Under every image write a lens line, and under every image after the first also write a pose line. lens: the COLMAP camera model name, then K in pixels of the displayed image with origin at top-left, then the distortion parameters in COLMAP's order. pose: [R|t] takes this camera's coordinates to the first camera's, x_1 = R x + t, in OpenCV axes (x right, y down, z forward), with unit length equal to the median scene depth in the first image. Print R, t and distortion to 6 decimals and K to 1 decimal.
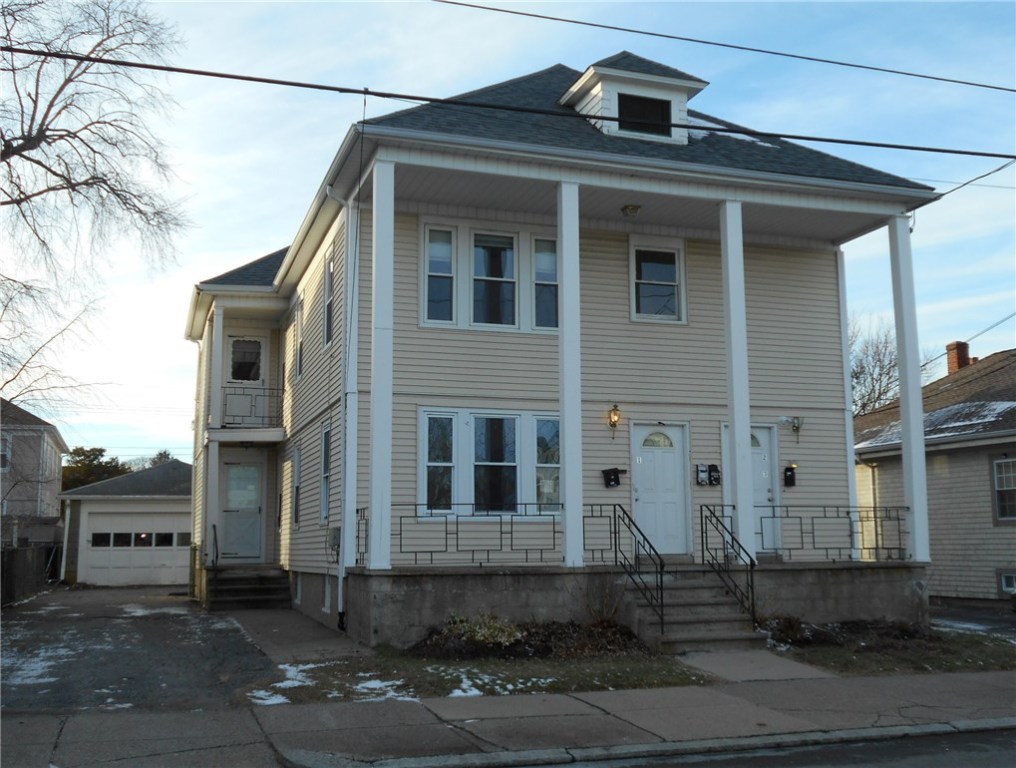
lens RADIAL K [[1094.0, 0, 508.0], [0, 1094.0, 384.0], [0, 0, 1]] dist [0.010638, 0.013718]
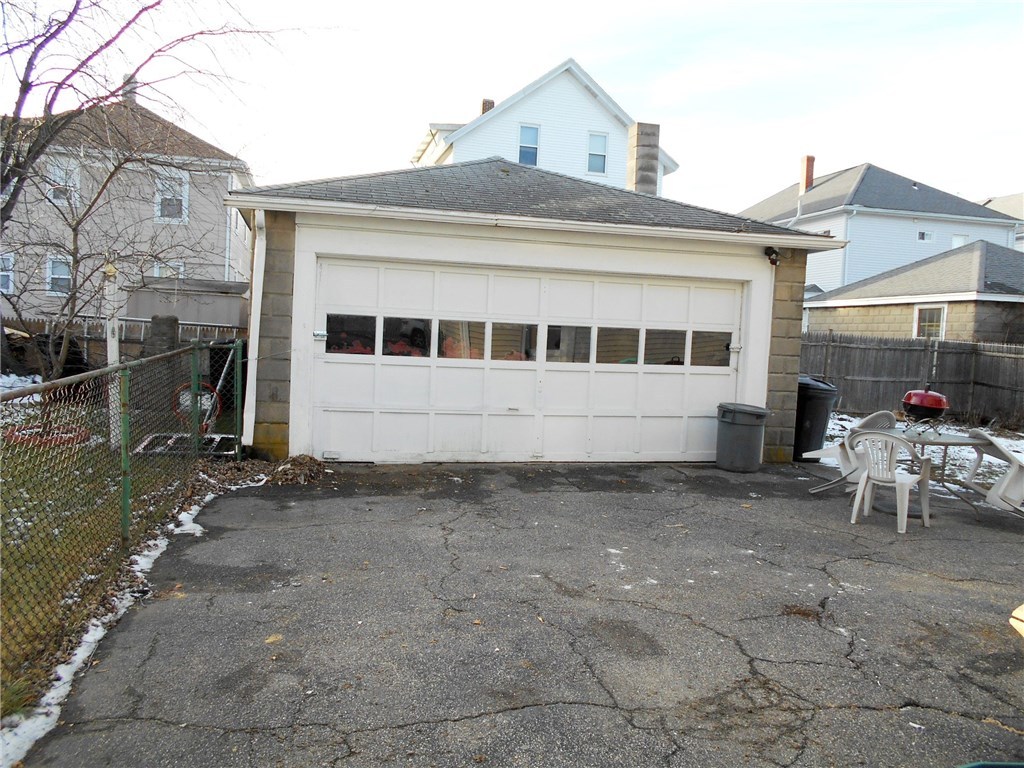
lens RADIAL K [[809.8, 0, 512.0], [0, 809.8, 384.0], [0, 0, 1]] dist [-0.004452, -0.006202]
pose [[0.994999, 0.050094, -0.086415, -0.295681], [-0.031154, 0.977629, 0.208018, 0.101581], [0.094903, -0.204285, 0.974300, 0.746044]]
